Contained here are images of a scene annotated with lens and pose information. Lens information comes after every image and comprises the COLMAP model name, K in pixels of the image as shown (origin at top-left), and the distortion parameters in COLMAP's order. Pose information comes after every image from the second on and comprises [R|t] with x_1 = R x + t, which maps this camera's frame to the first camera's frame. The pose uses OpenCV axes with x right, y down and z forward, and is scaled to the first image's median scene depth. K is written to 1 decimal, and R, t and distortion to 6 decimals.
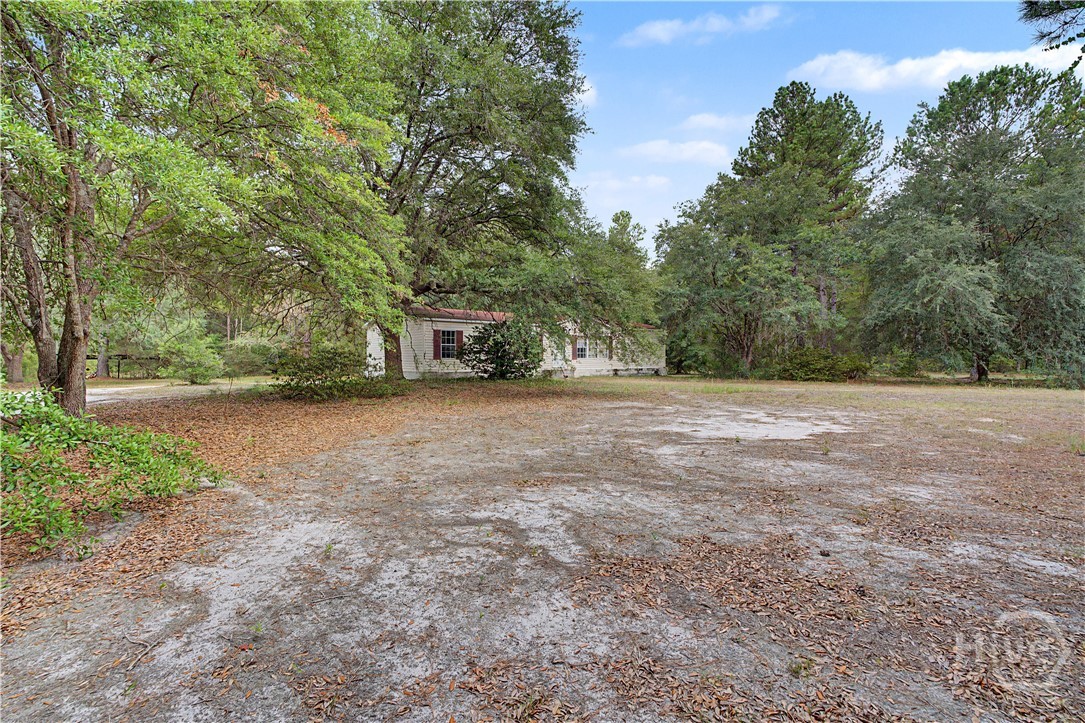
lens RADIAL K [[511.7, 0, 542.5], [0, 511.7, 361.5], [0, 0, 1]] dist [0.000112, 0.000014]
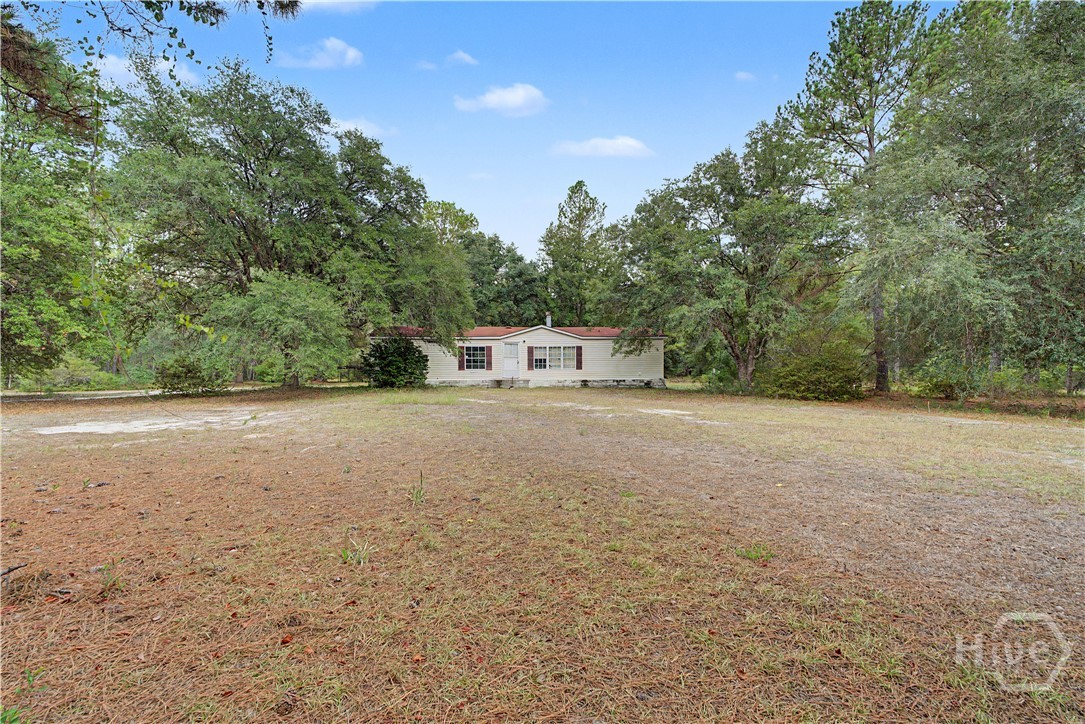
lens RADIAL K [[511.7, 0, 542.5], [0, 511.7, 362.0], [0, 0, 1]] dist [0.000112, 0.000014]
pose [[0.848710, -0.013122, -0.528696, 0.714640], [-0.001193, 0.999642, -0.026725, 0.007982], [0.528857, 0.023313, 0.848390, 0.173978]]
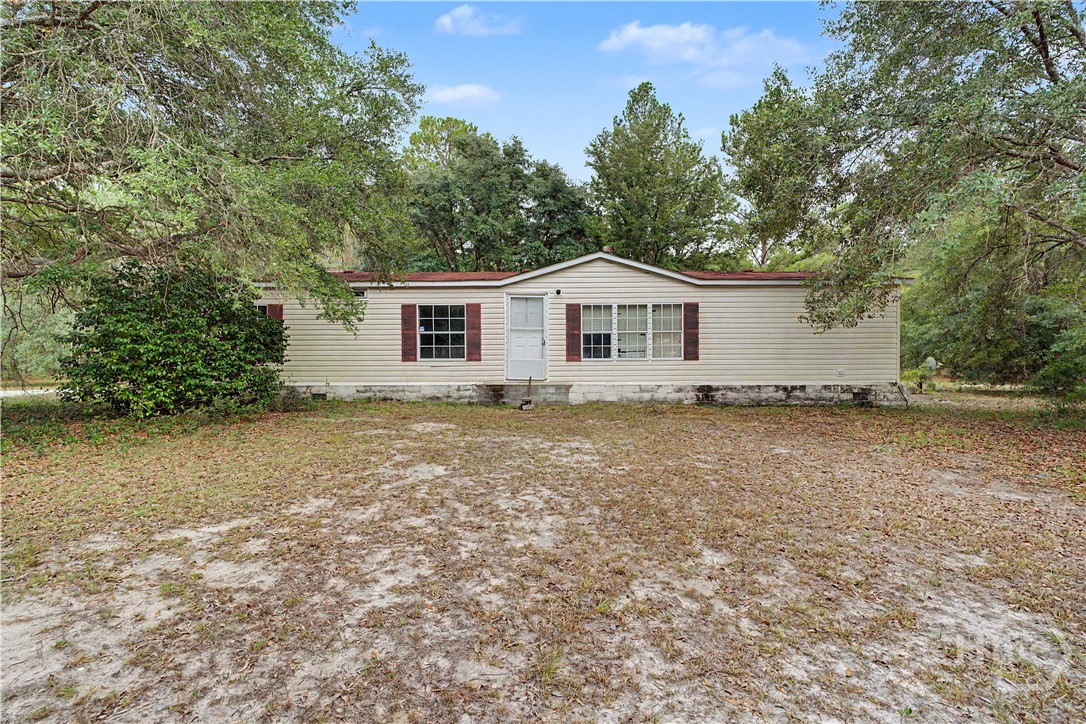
lens RADIAL K [[491.8, 0, 543.0], [0, 491.8, 362.0], [0, 0, 1]] dist [0.001023, 0.000157]
pose [[0.802517, 0.001234, -0.596627, 0.328362], [-0.003473, 0.999991, -0.002604, -0.002763], [0.596619, 0.004162, 0.802514, 0.760527]]
